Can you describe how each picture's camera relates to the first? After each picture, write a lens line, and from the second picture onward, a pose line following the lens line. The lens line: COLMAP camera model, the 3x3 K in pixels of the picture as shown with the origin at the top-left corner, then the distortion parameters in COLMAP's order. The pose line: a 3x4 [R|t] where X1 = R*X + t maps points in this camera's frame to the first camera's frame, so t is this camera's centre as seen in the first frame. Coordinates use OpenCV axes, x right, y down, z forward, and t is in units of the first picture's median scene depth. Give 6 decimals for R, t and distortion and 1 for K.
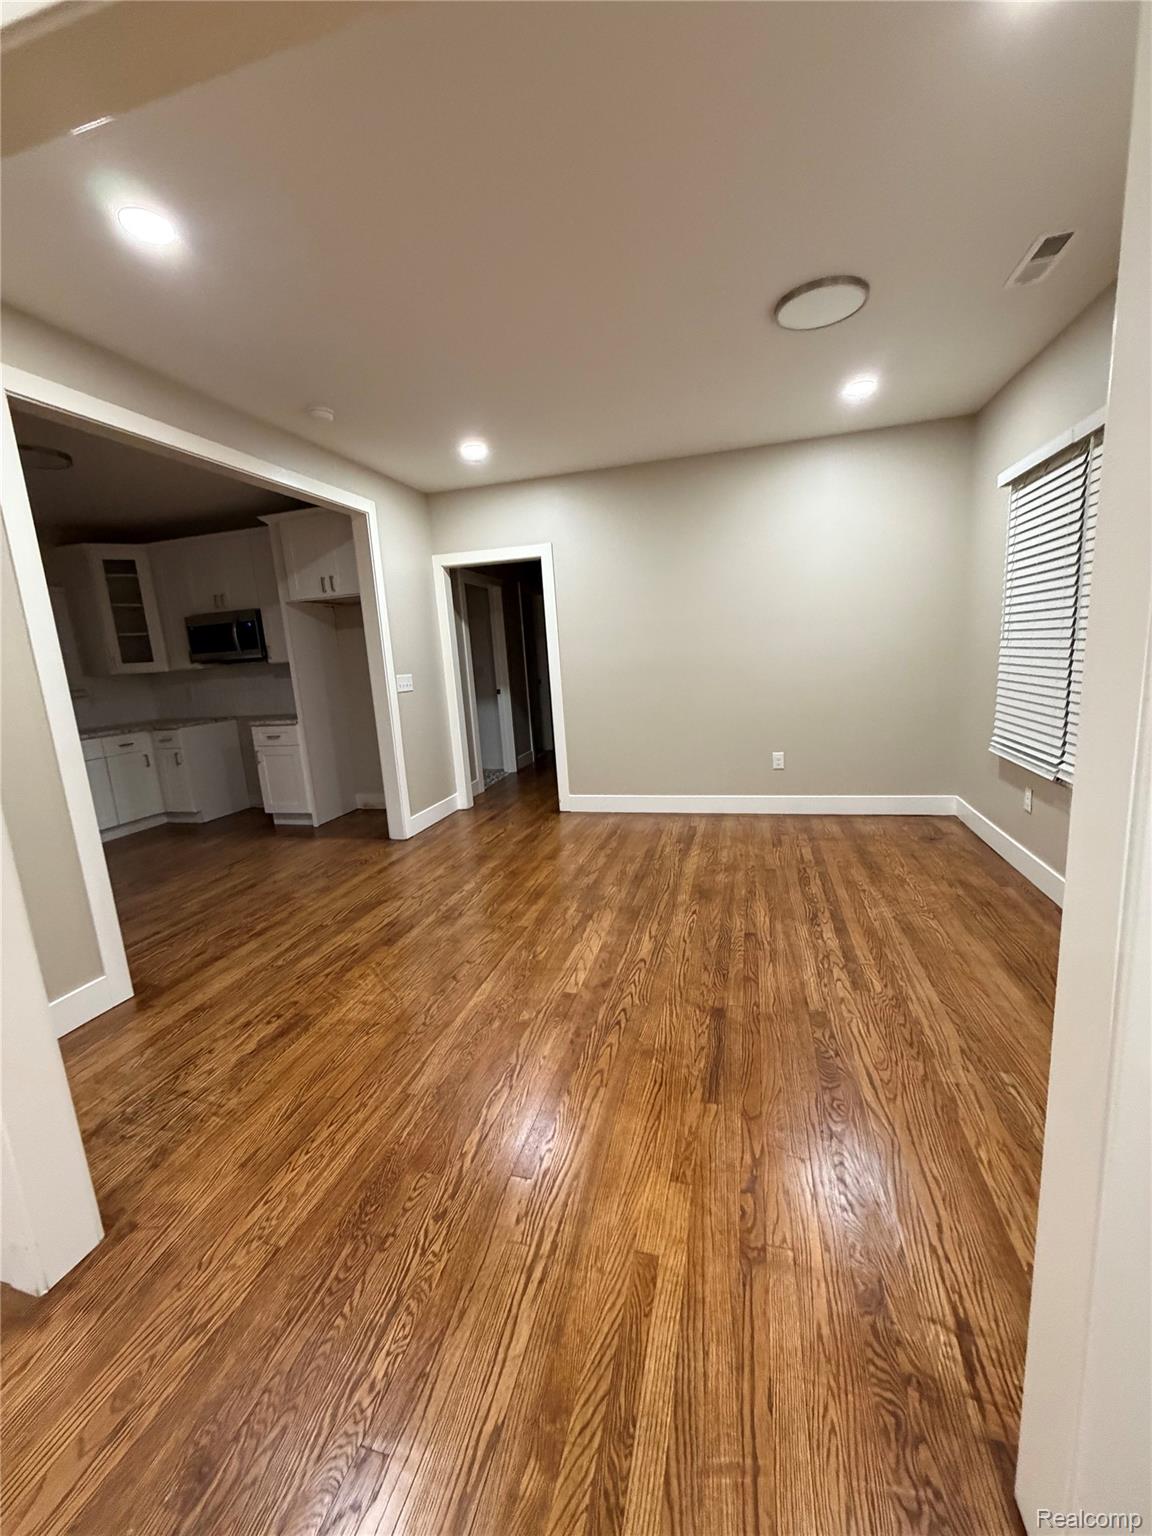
lens RADIAL K [[613.2, 0, 559.7], [0, 613.2, 753.9], [0, 0, 1]] dist [0.047013, -0.000060]
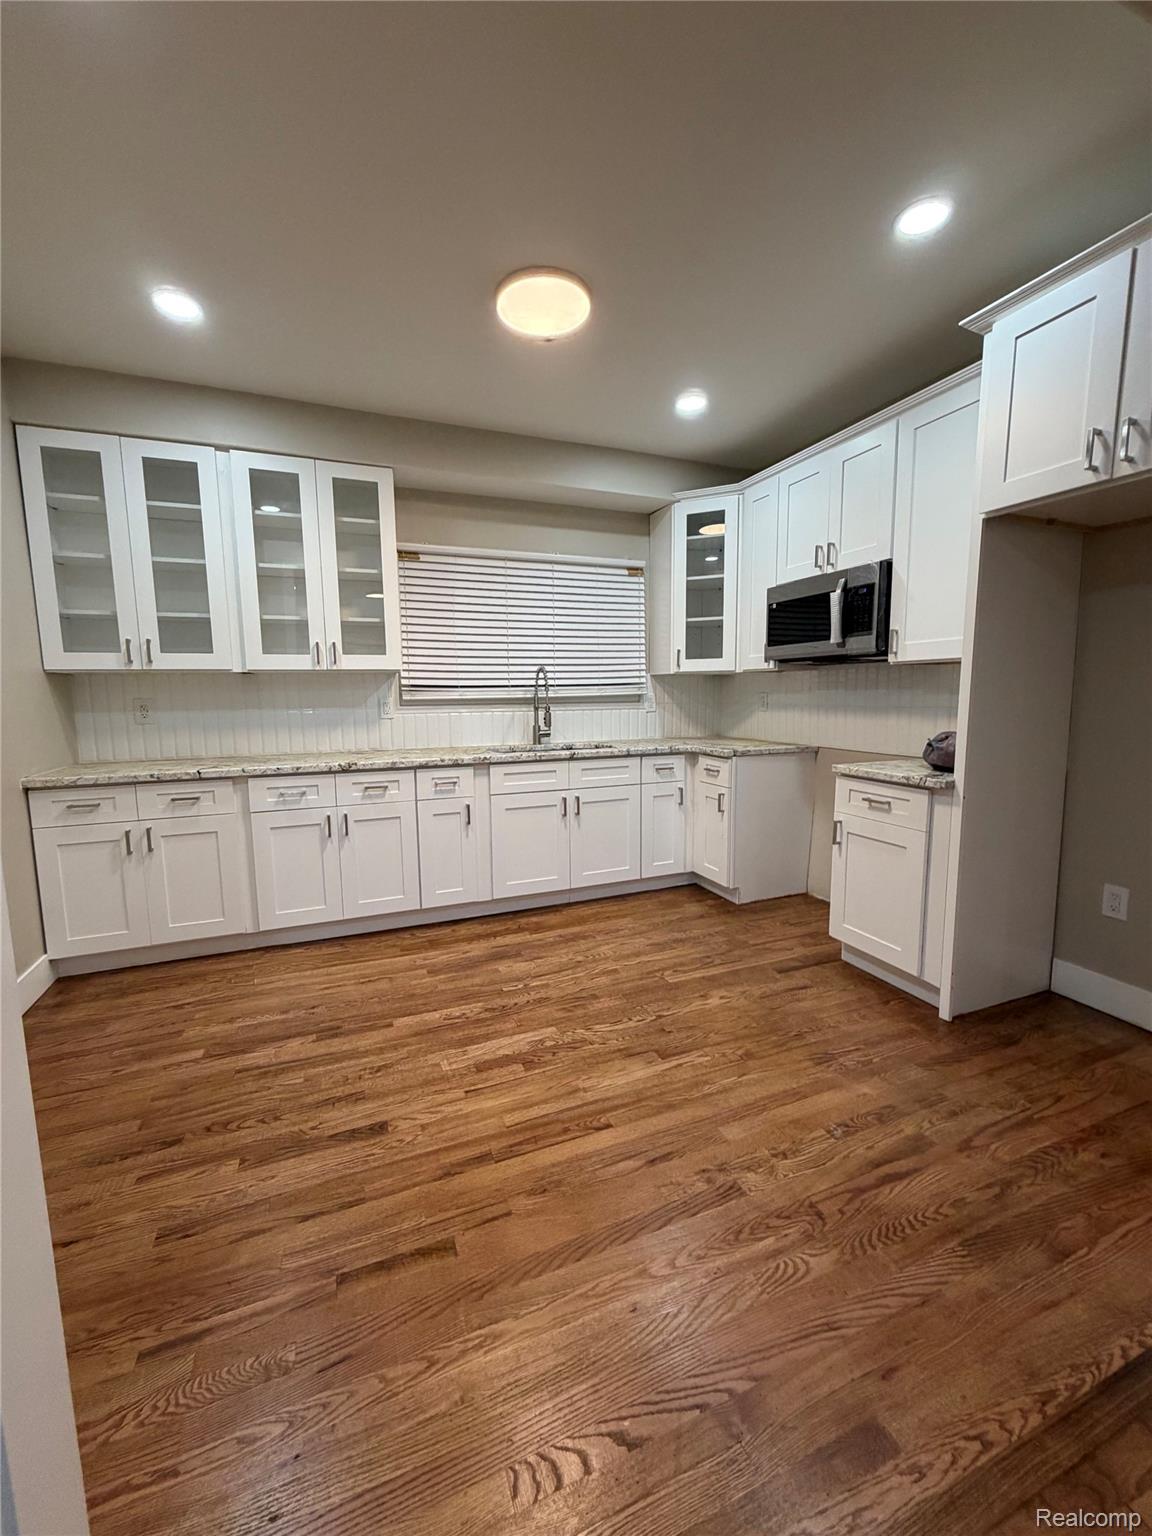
lens RADIAL K [[613.2, 0, 567.1], [0, 613.2, 758.5], [0, 0, 1]] dist [0.047013, -0.000060]
pose [[0.622117, 0.150303, -0.768361, -0.220610], [-0.161004, 0.984984, 0.062319, -0.054665], [0.766191, 0.084939, 0.636975, 0.461457]]
